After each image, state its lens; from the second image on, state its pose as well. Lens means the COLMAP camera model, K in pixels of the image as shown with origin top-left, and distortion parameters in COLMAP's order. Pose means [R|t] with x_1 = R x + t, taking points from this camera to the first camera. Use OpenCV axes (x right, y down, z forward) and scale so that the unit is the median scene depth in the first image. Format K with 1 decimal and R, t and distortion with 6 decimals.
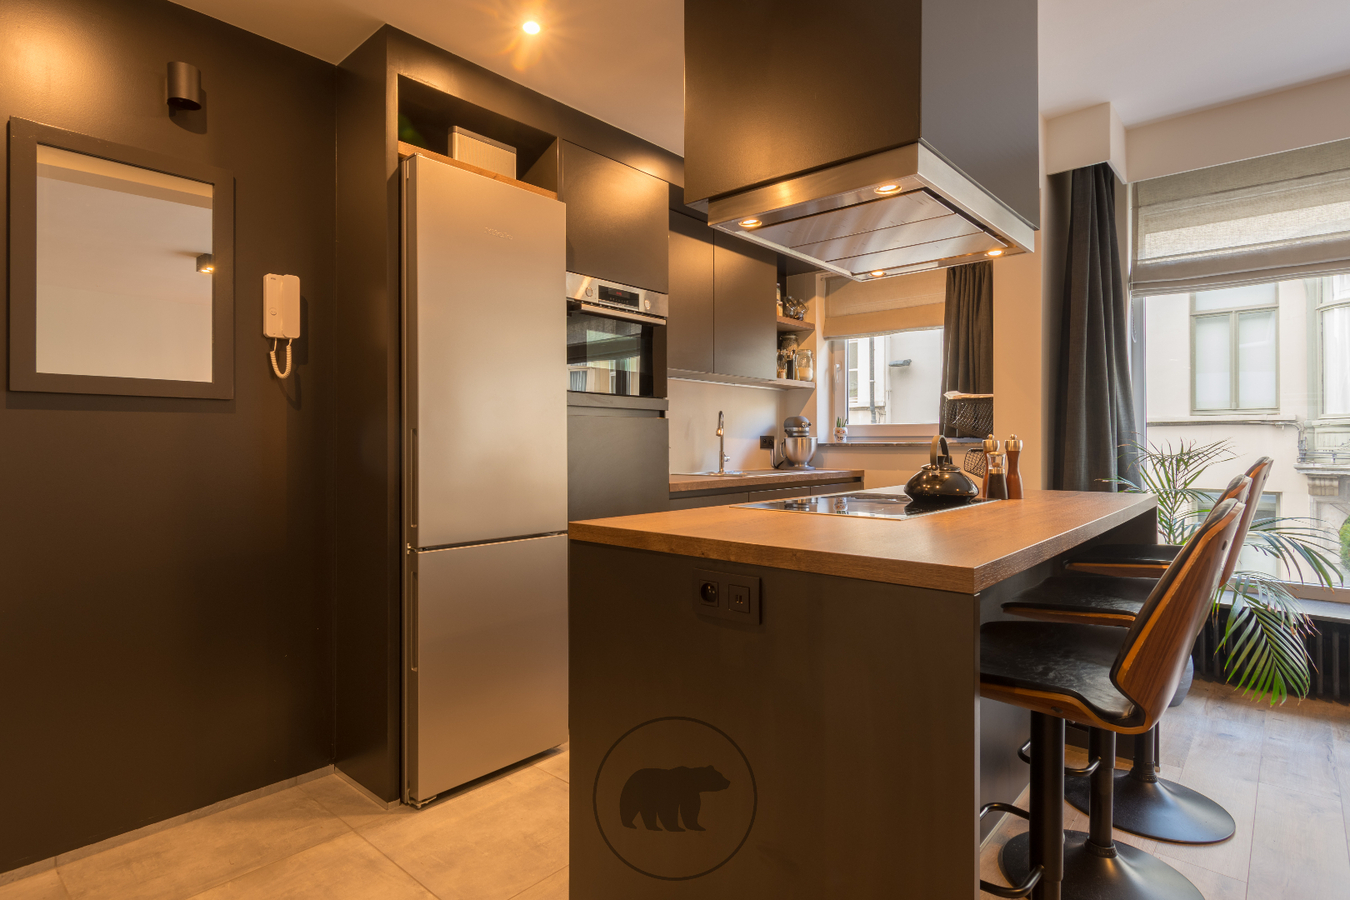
lens RADIAL K [[704.1, 0, 677.4], [0, 704.1, 441.2], [0, 0, 1]] dist [0.007733, 0.000520]
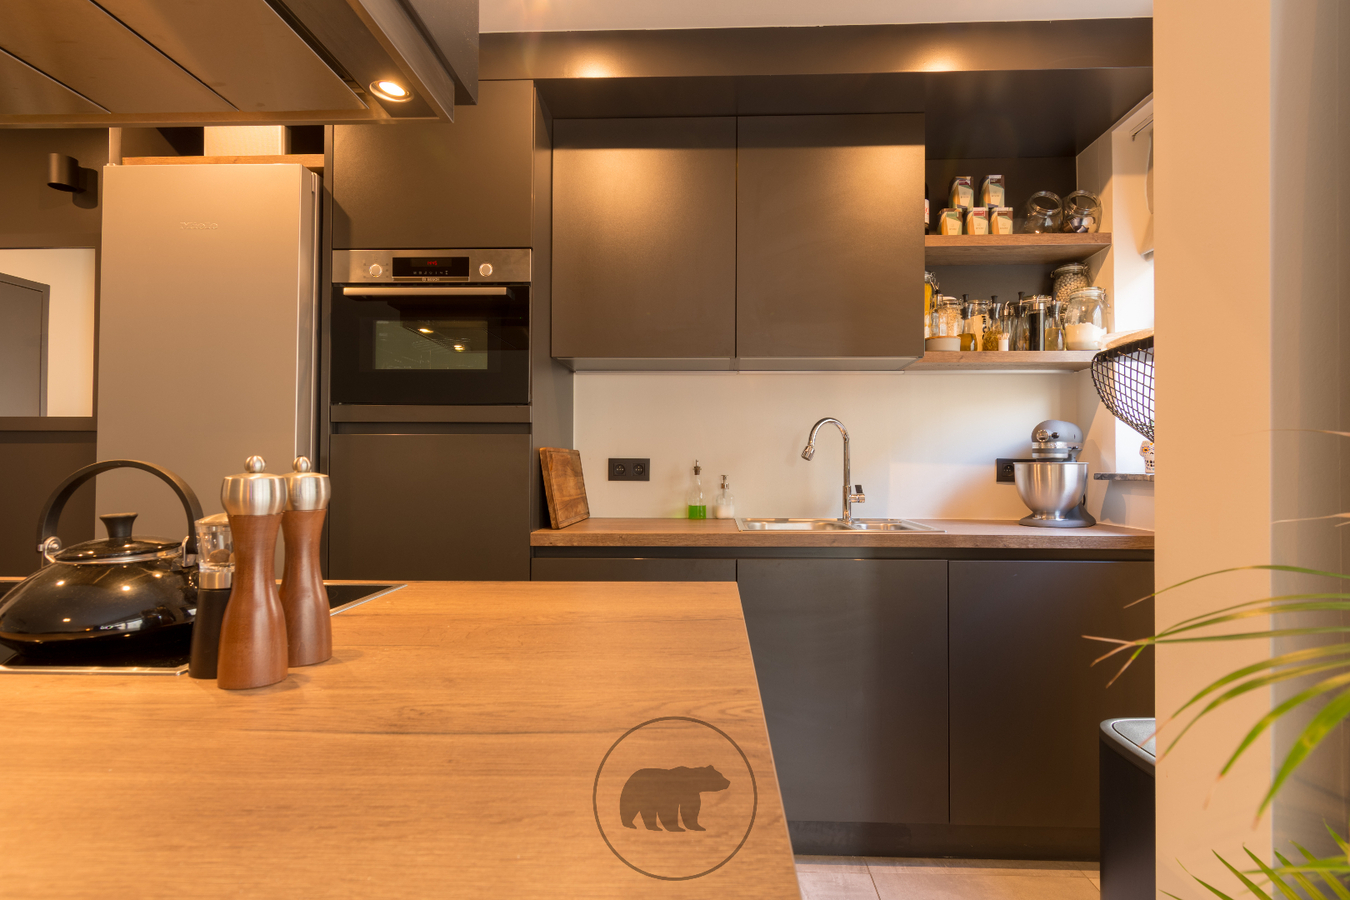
lens RADIAL K [[704.1, 0, 678.0], [0, 704.1, 451.8], [0, 0, 1]] dist [0.007733, 0.000520]
pose [[0.622279, -0.003137, -0.782790, 0.409966], [-0.007757, 0.999918, -0.010174, -0.005899], [0.782757, 0.012404, 0.622203, 0.476726]]
